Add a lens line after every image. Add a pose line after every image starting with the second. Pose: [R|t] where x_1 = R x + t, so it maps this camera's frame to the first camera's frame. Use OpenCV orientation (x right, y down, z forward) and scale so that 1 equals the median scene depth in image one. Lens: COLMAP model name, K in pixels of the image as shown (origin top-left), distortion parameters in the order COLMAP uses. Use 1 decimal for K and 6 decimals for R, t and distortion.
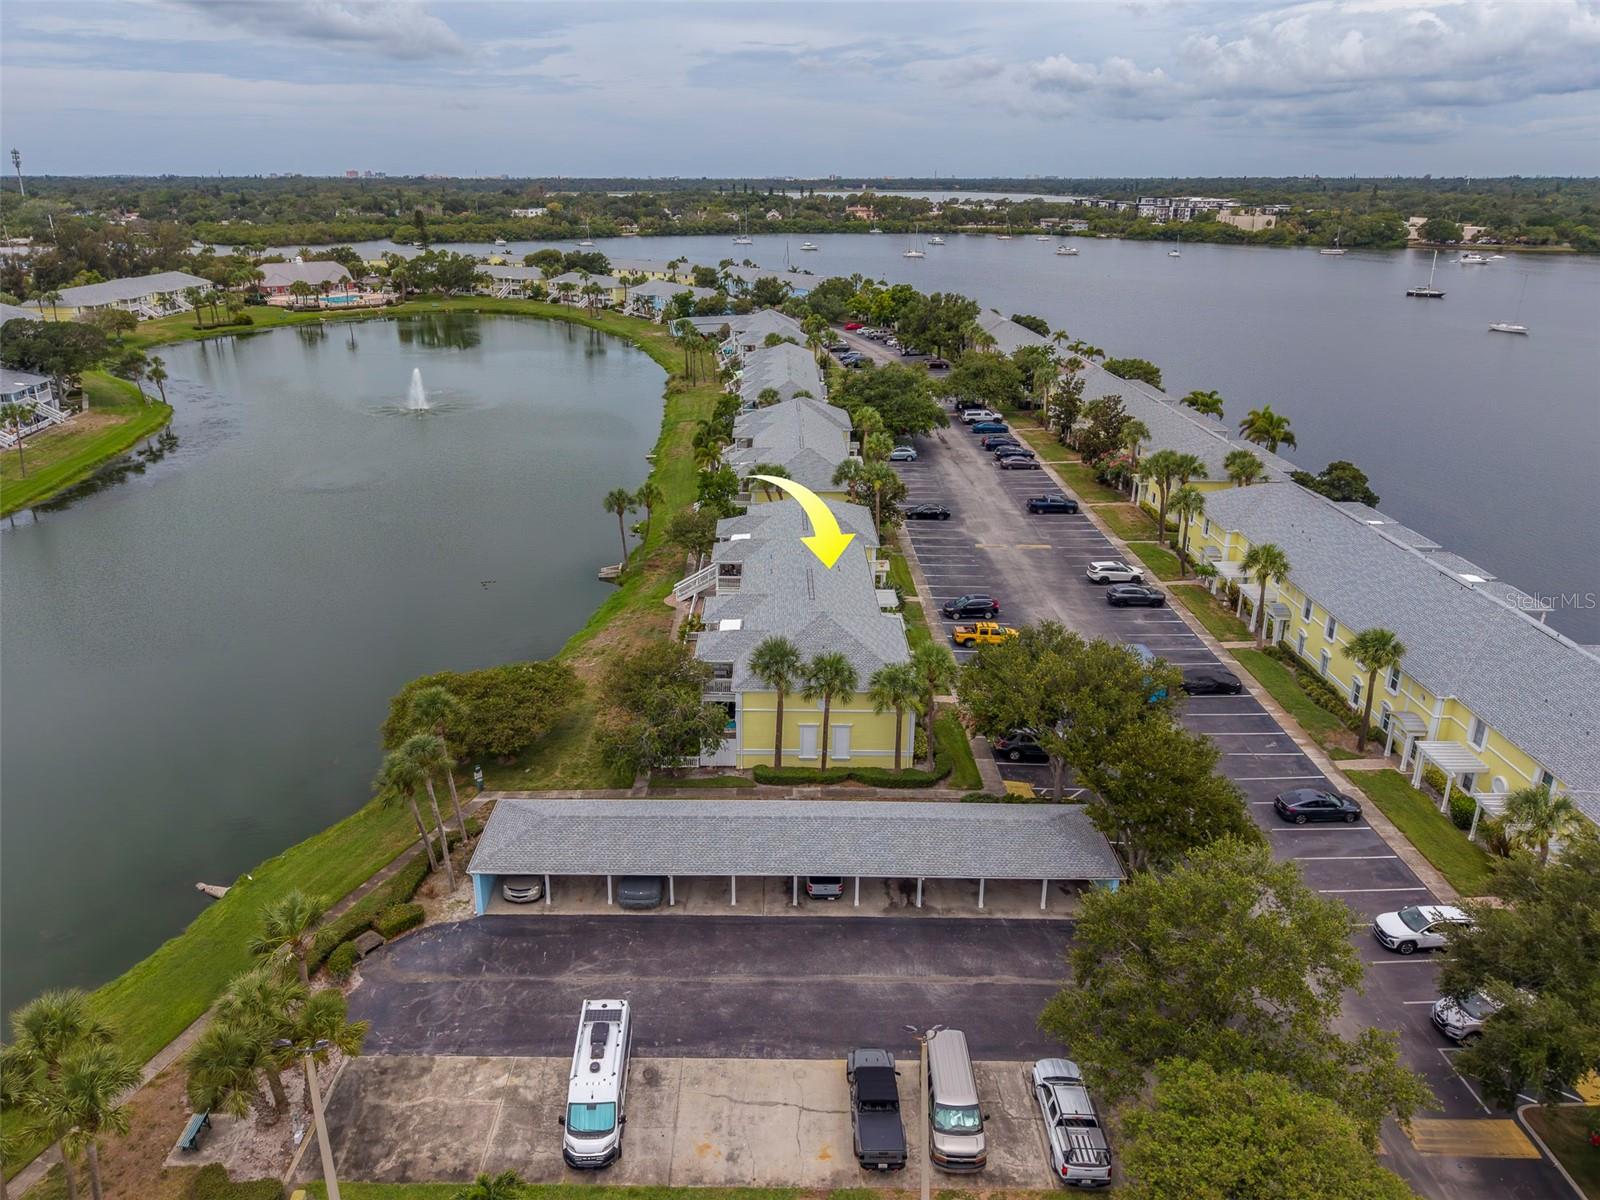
lens RADIAL K [[1106.1, 0, 799.7], [0, 1106.1, 605.4], [0, 0, 1]] dist [0.018006, -0.016257]
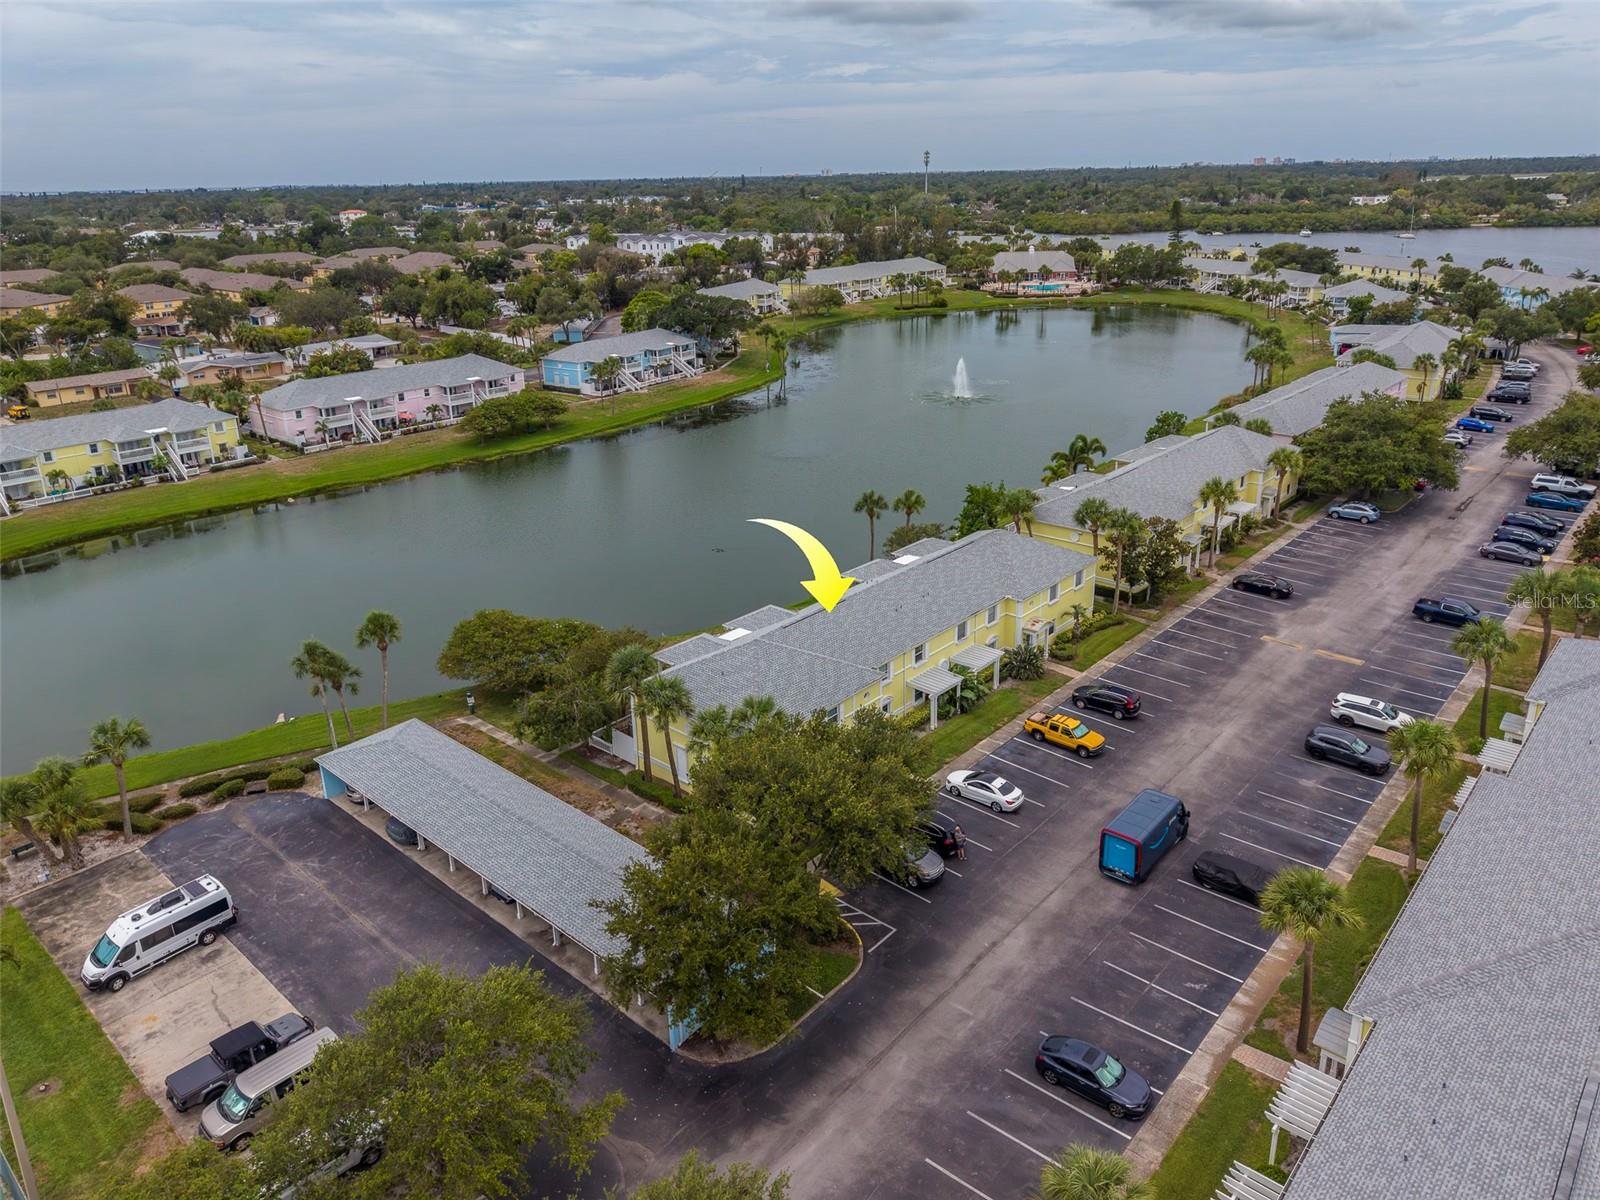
lens RADIAL K [[1106.1, 0, 796.4], [0, 1106.1, 596.3], [0, 0, 1]] dist [0.018006, -0.016257]
pose [[0.742394, 0.220346, -0.632691, 0.143342], [-0.218447, 0.972370, 0.082322, -0.026462], [0.633350, 0.077094, 0.770016, 0.064519]]
